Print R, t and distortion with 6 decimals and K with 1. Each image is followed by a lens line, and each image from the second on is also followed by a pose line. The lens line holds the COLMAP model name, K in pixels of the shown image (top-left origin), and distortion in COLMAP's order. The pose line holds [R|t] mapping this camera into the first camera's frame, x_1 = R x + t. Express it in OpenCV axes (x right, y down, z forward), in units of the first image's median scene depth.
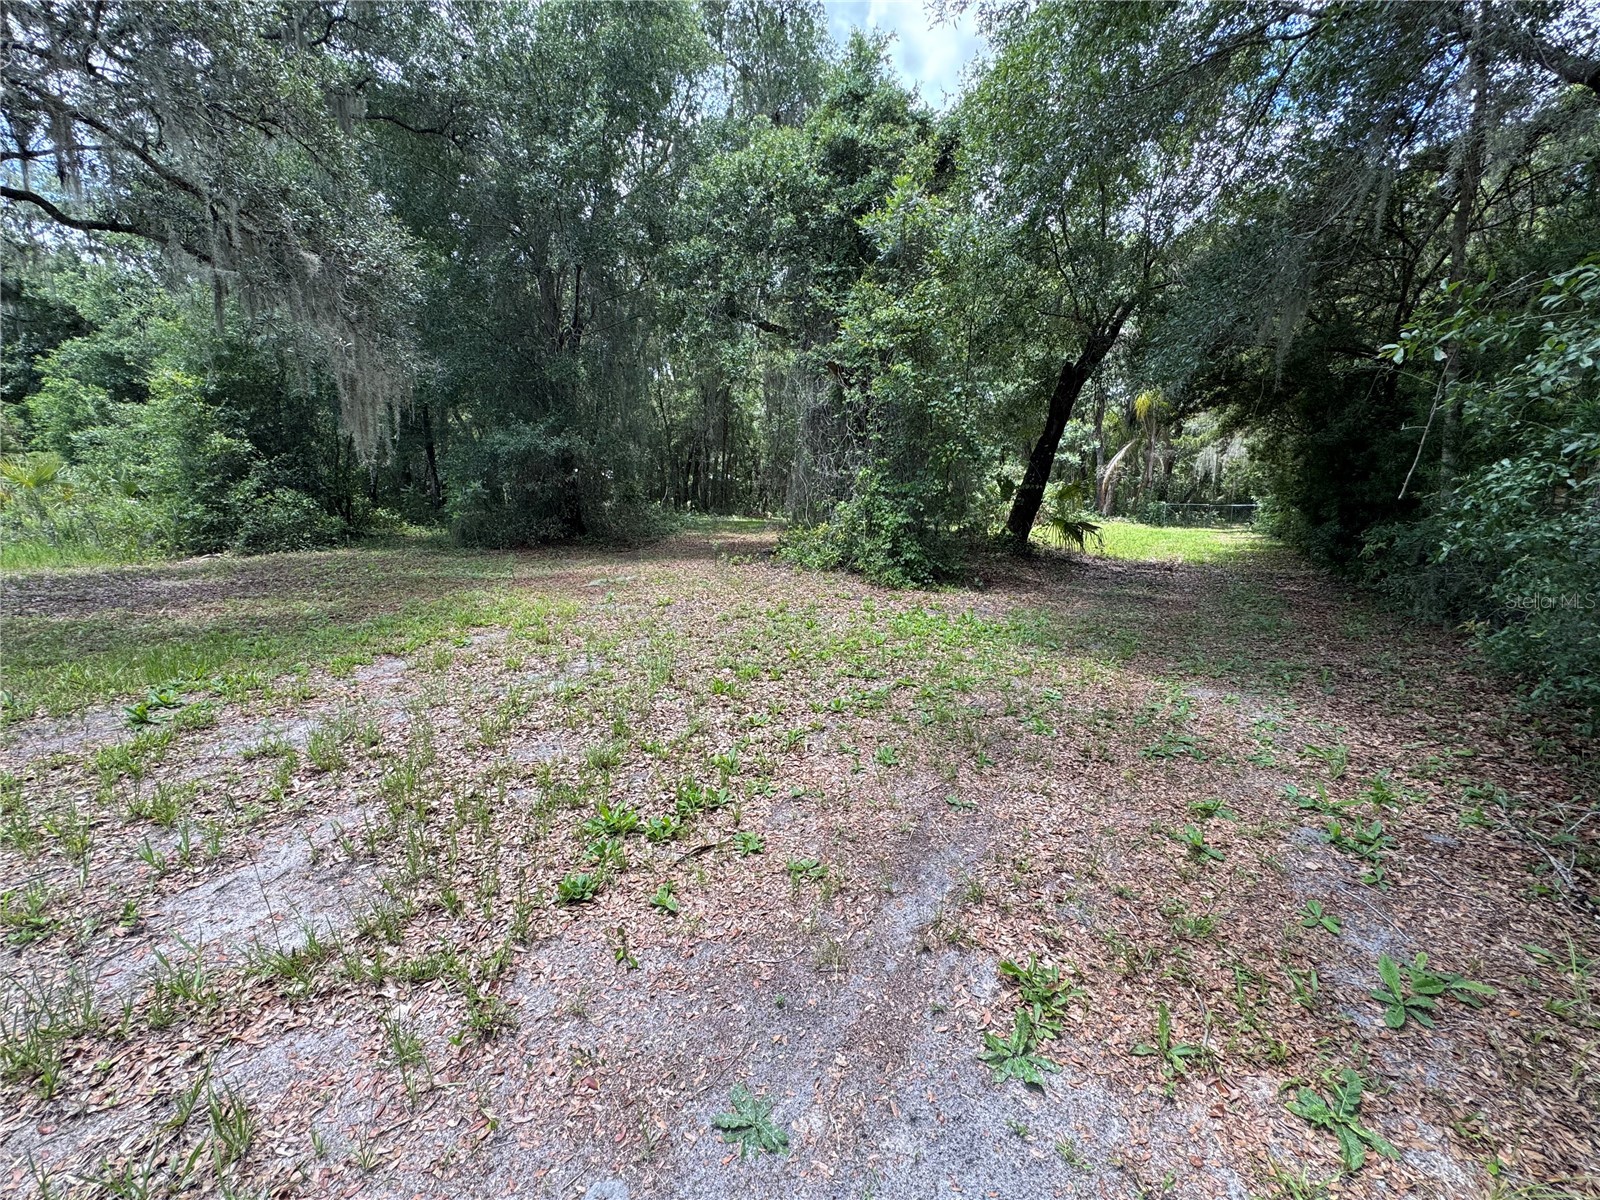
lens RADIAL K [[643.4, 0, 796.7], [0, 643.4, 600.9], [0, 0, 1]] dist [-0.000674, 0.000025]
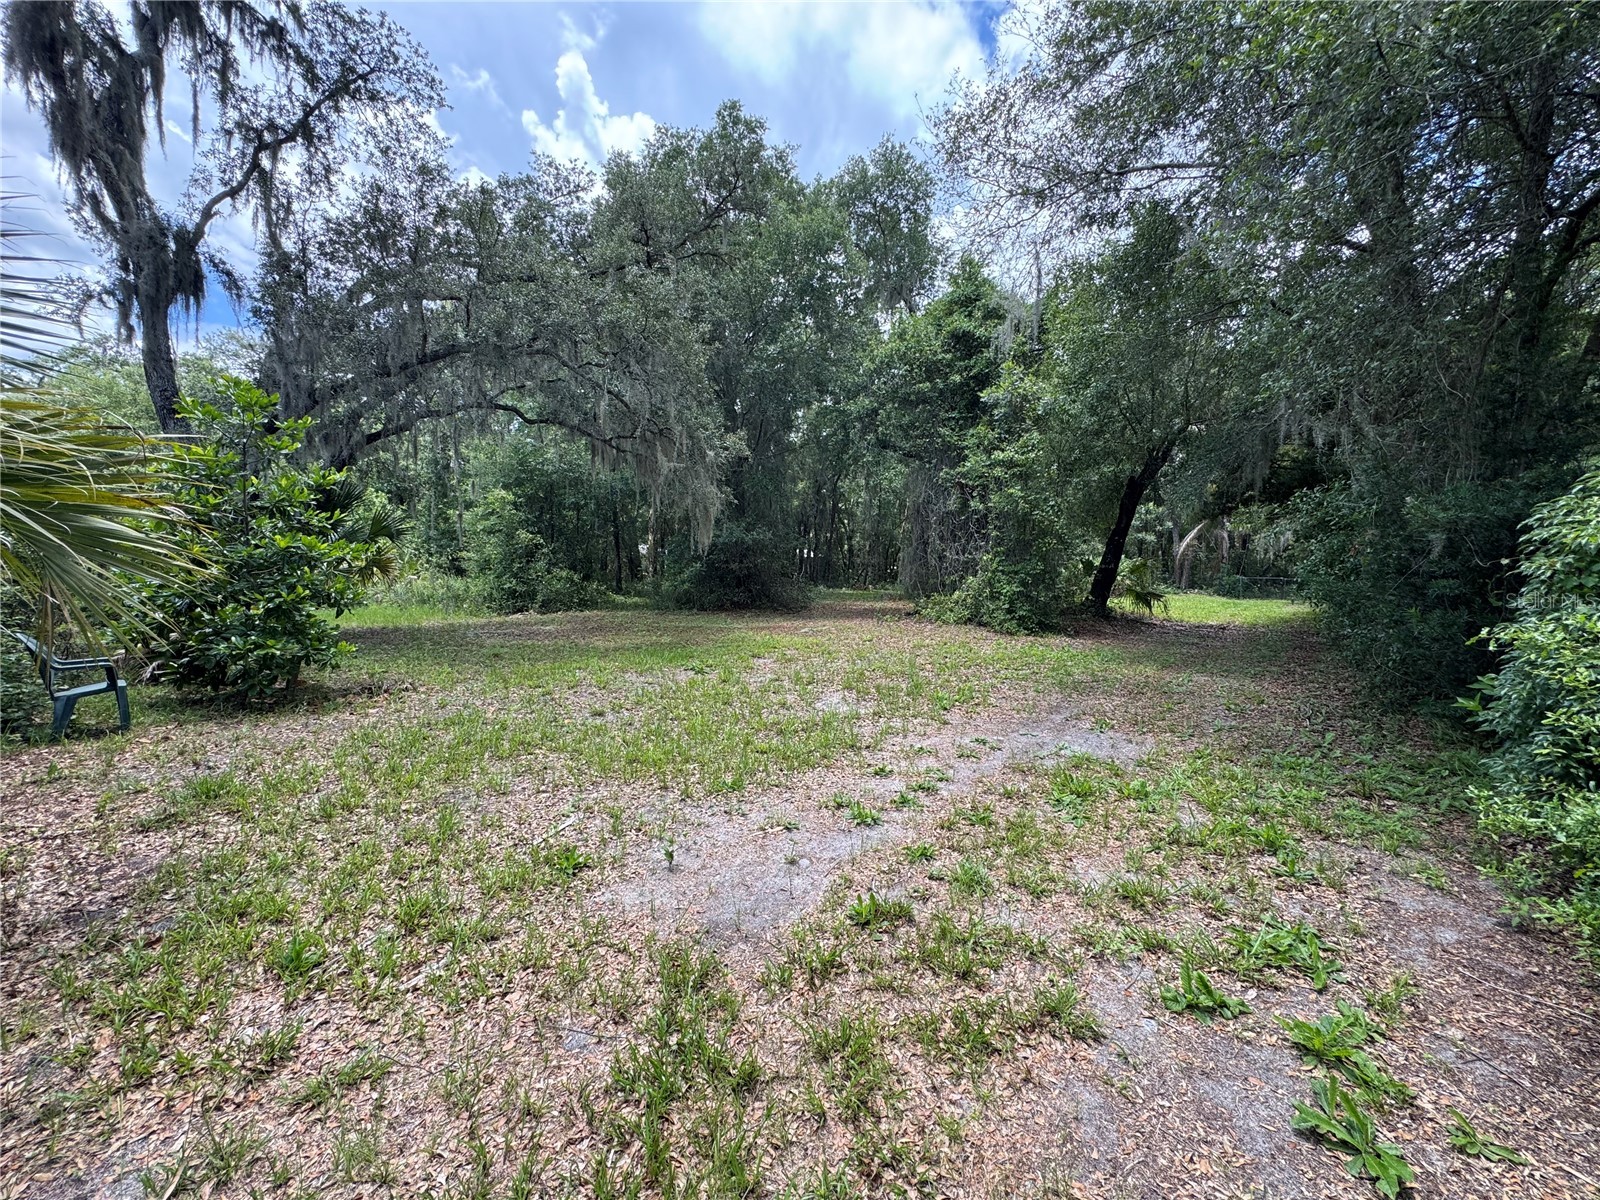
lens RADIAL K [[643.4, 0, 800.4], [0, 643.4, 597.7], [0, 0, 1]] dist [-0.000674, 0.000025]
pose [[0.994303, 0.002367, -0.106567, -0.131128], [-0.014985, 0.992930, -0.117755, 0.058060], [0.105535, 0.118681, 0.987308, -0.392445]]
